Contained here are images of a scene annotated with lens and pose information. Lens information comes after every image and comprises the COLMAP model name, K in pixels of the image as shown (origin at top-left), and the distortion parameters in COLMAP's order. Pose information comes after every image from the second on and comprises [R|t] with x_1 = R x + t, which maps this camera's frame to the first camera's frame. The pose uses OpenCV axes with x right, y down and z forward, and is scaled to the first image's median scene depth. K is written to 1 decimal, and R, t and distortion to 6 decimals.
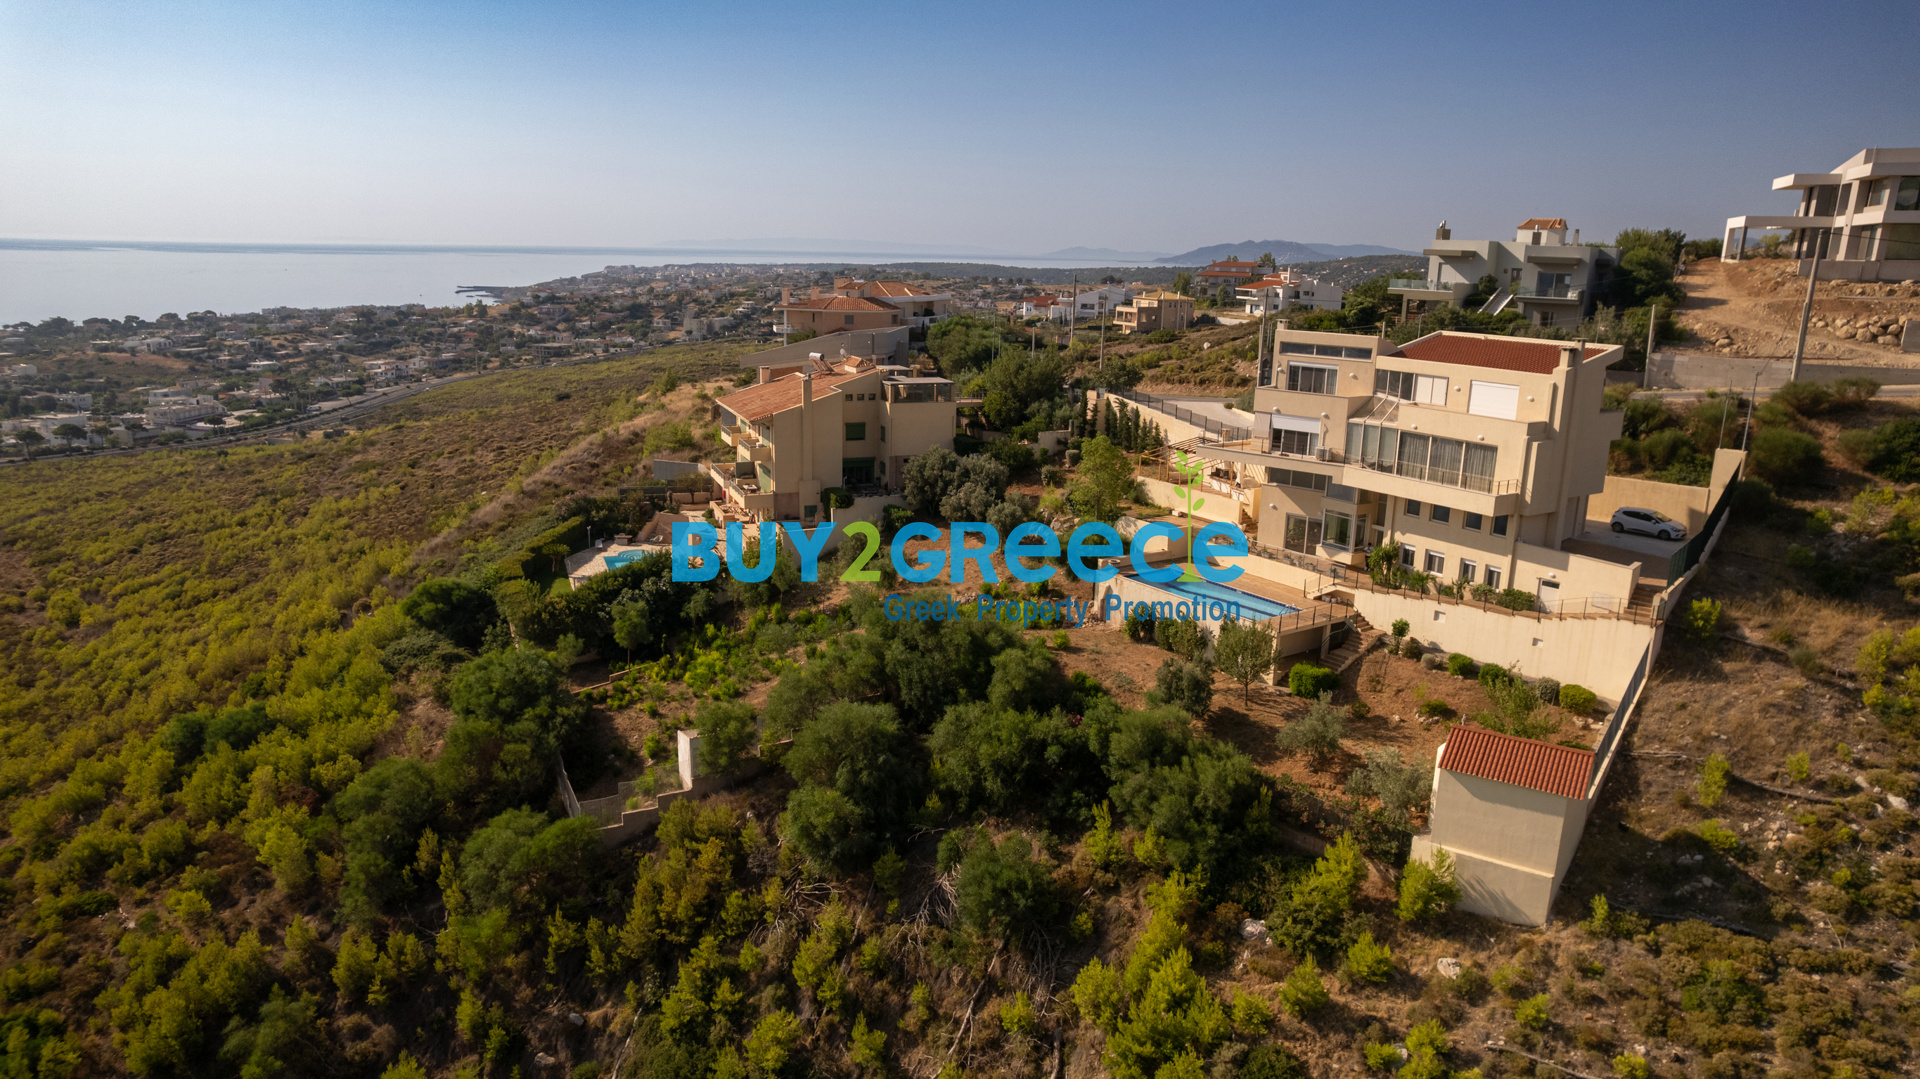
lens RADIAL K [[1235.6, 0, 960.0], [0, 1235.6, 539.5], [0, 0, 1]] dist [-0.081250, 0.077216]
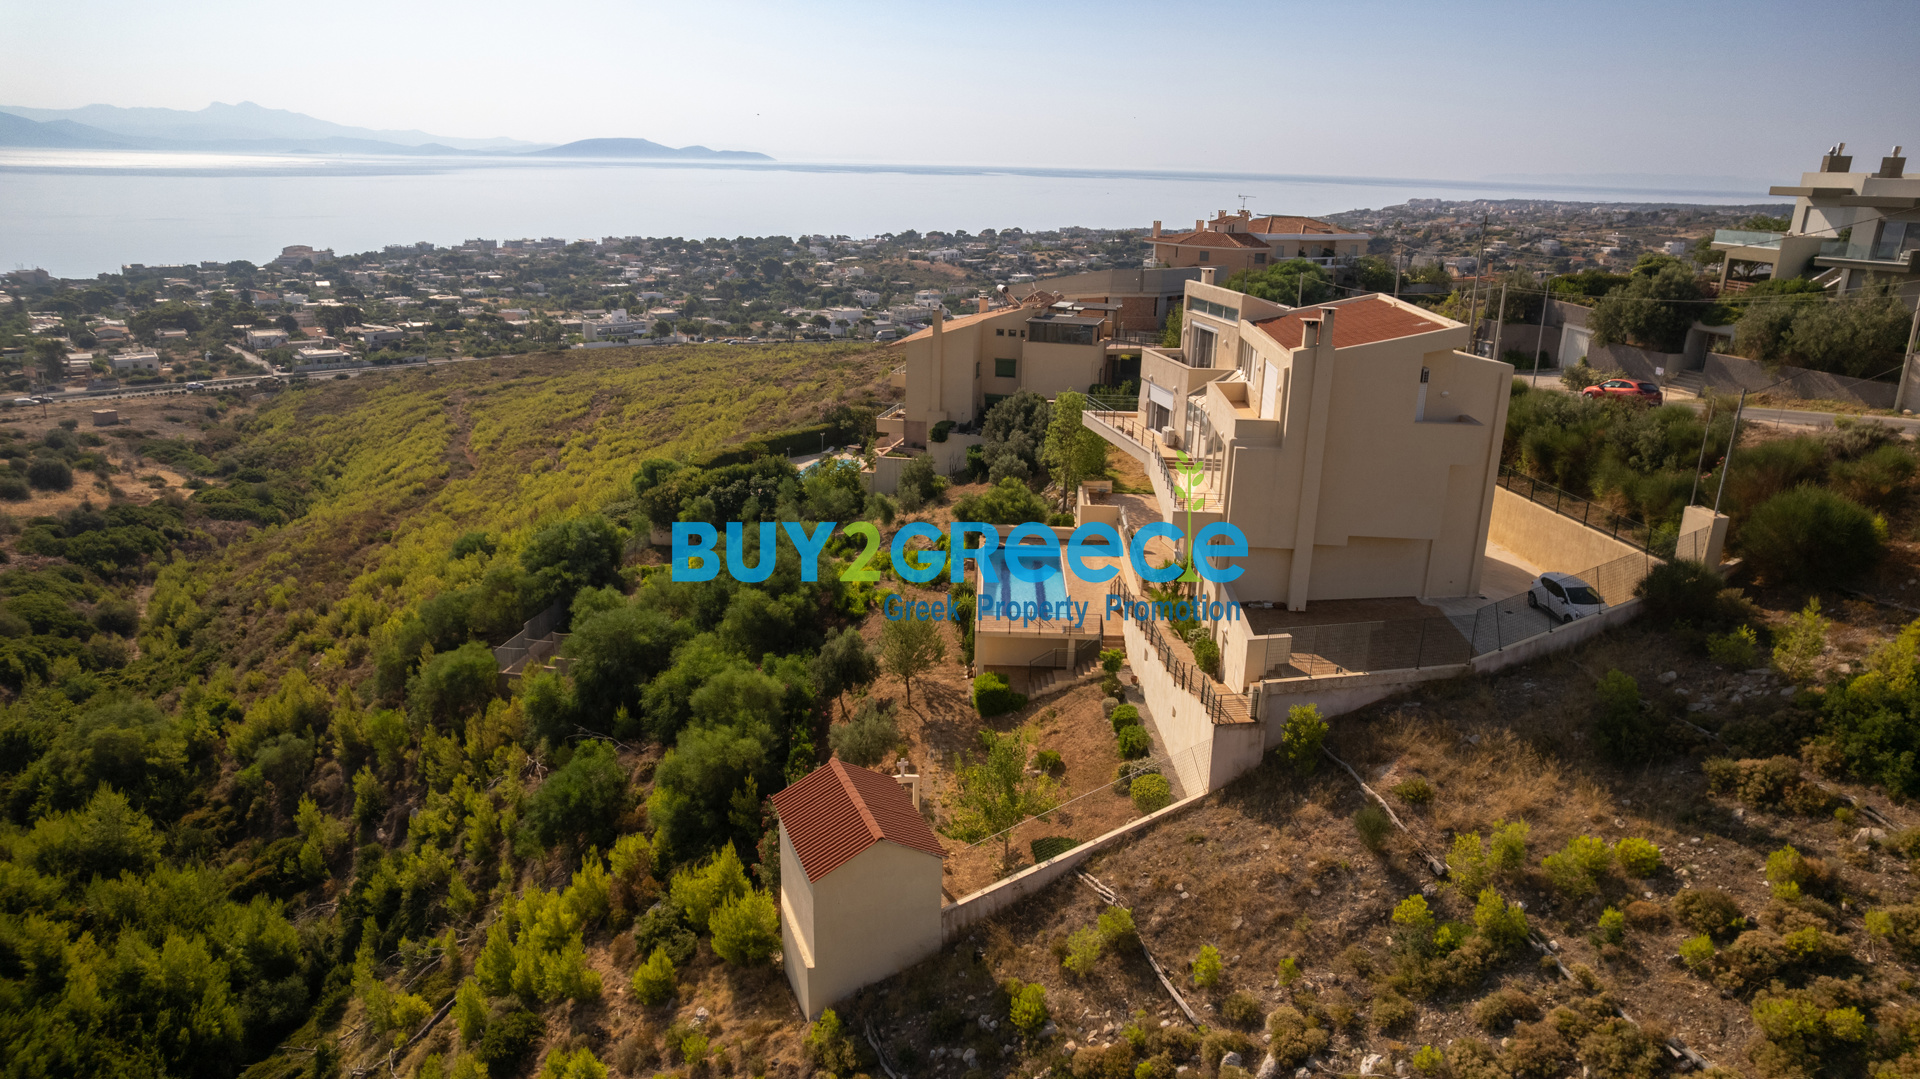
lens RADIAL K [[1217.9, 0, 954.0], [0, 1217.9, 547.8], [0, 0, 1]] dist [-0.037245, 0.002774]
pose [[0.803973, 0.178246, -0.567324, 0.624554], [-0.142745, 0.983974, 0.106864, -0.060330], [0.577280, -0.004933, 0.816531, 0.255383]]
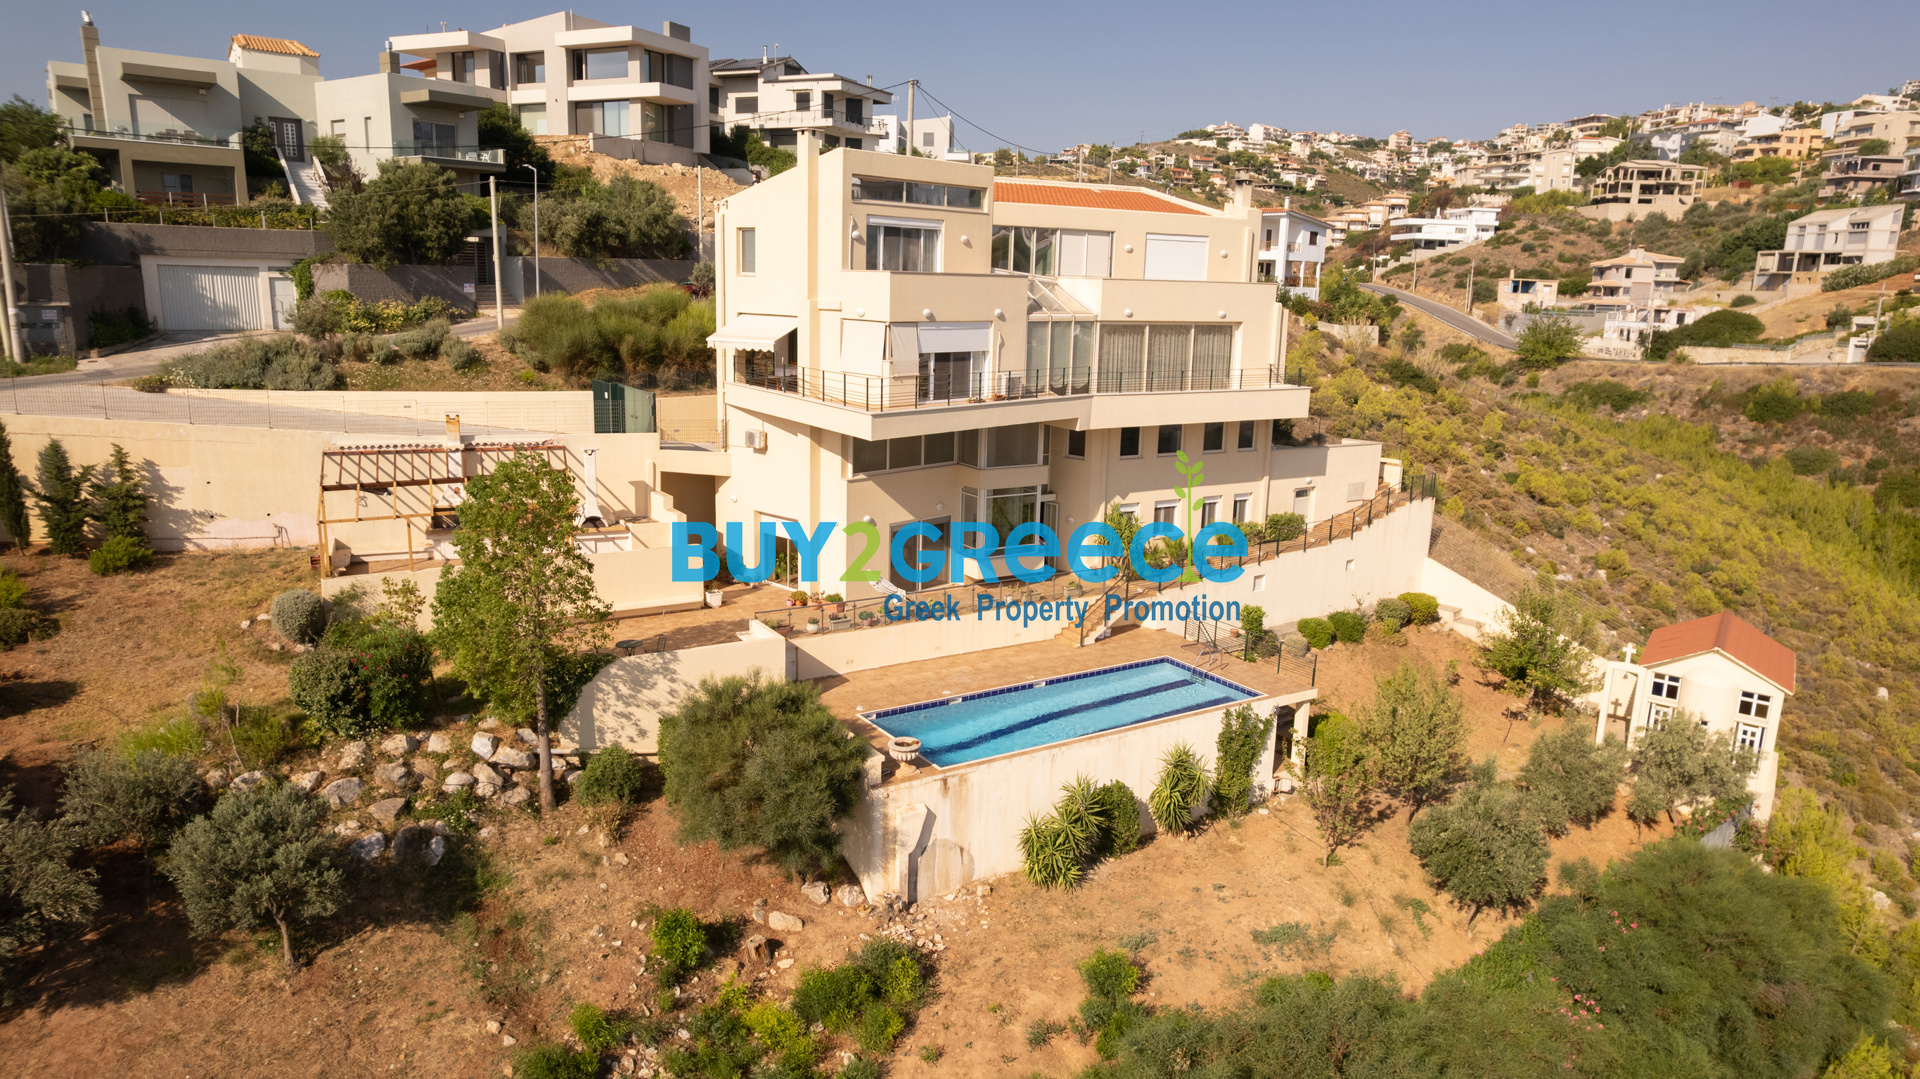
lens RADIAL K [[1235.6, 0, 960.0], [0, 1235.6, 539.5], [0, 0, 1]] dist [-0.081250, 0.077216]
pose [[0.029417, -0.229265, 0.972919, -0.228899], [0.205933, 0.953850, 0.218545, -0.122195], [-0.978124, 0.193928, 0.075273, 0.950602]]
